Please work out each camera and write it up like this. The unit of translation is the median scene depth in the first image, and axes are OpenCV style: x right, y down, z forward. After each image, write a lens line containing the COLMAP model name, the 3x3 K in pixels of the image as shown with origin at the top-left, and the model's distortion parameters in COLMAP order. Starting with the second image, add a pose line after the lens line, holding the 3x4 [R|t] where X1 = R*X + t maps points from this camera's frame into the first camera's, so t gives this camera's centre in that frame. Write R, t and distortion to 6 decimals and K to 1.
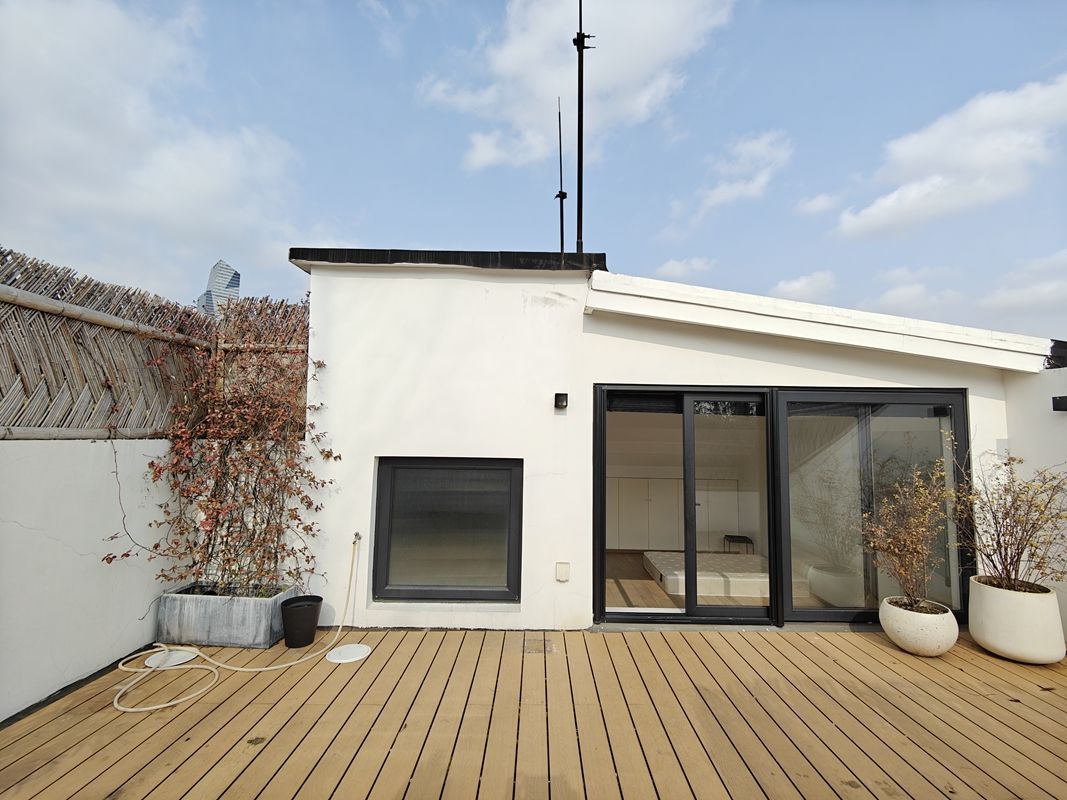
lens RADIAL K [[461.4, 0, 532.6], [0, 461.4, 402.5], [0, 0, 1]] dist [0.011433, -0.000535]
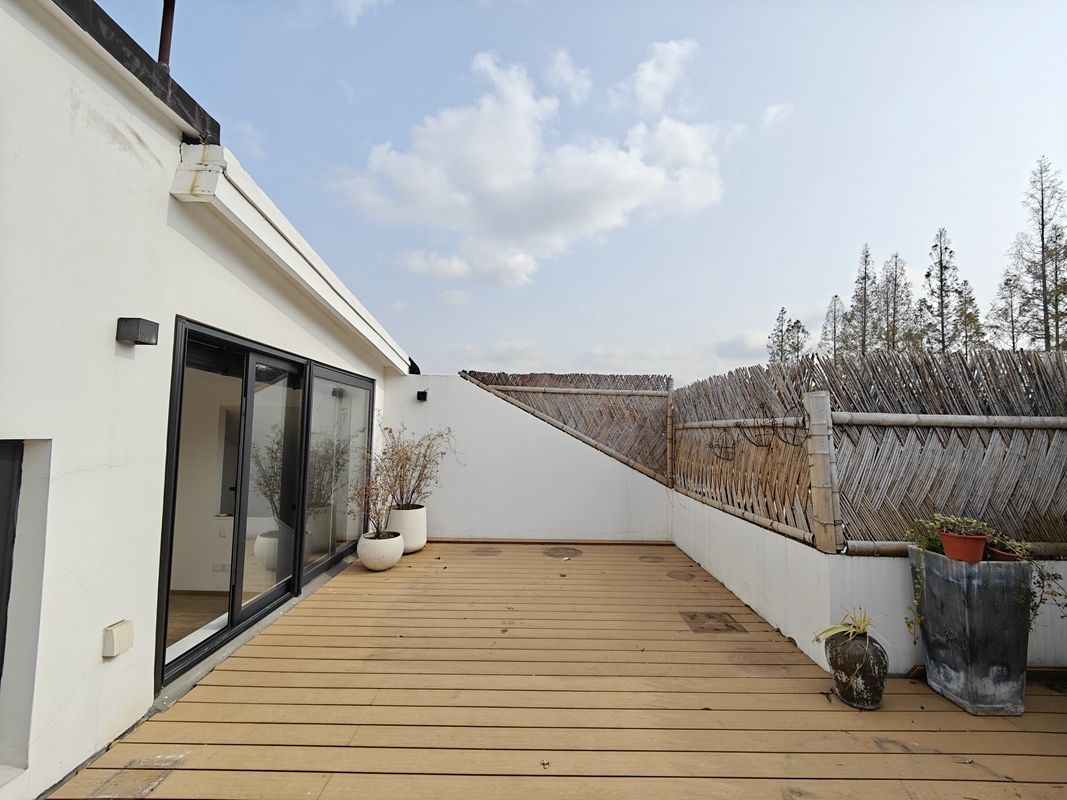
lens RADIAL K [[466.7, 0, 534.9], [0, 466.7, 402.4], [0, 0, 1]] dist [0.017746, -0.006922]
pose [[-0.004308, 0.047353, 0.998869, -0.523456], [-0.107085, 0.993113, -0.047542, 0.057650], [-0.994241, -0.107168, 0.000792, 0.536443]]
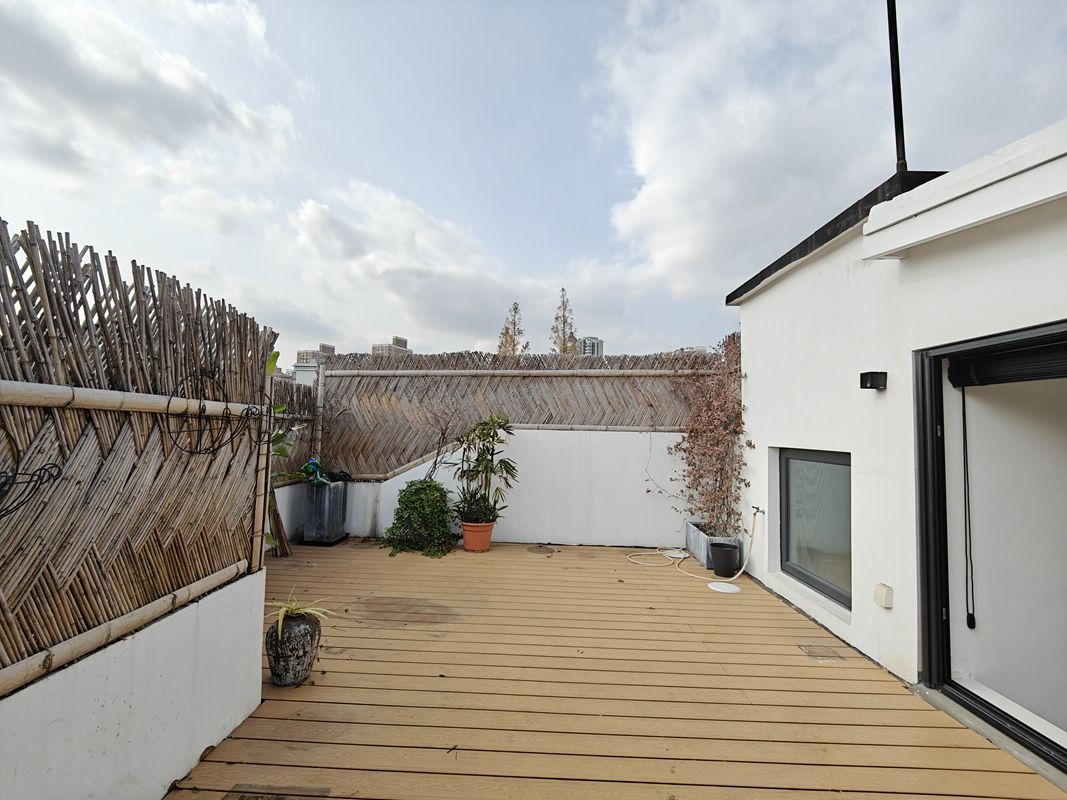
lens RADIAL K [[466.7, 0, 534.9], [0, 466.7, 402.4], [0, 0, 1]] dist [0.017746, -0.006922]
pose [[-0.008764, -0.075111, -0.997137, 0.913439], [0.062937, 0.995156, -0.075515, 0.059979], [0.997979, -0.063418, -0.003994, 0.431850]]
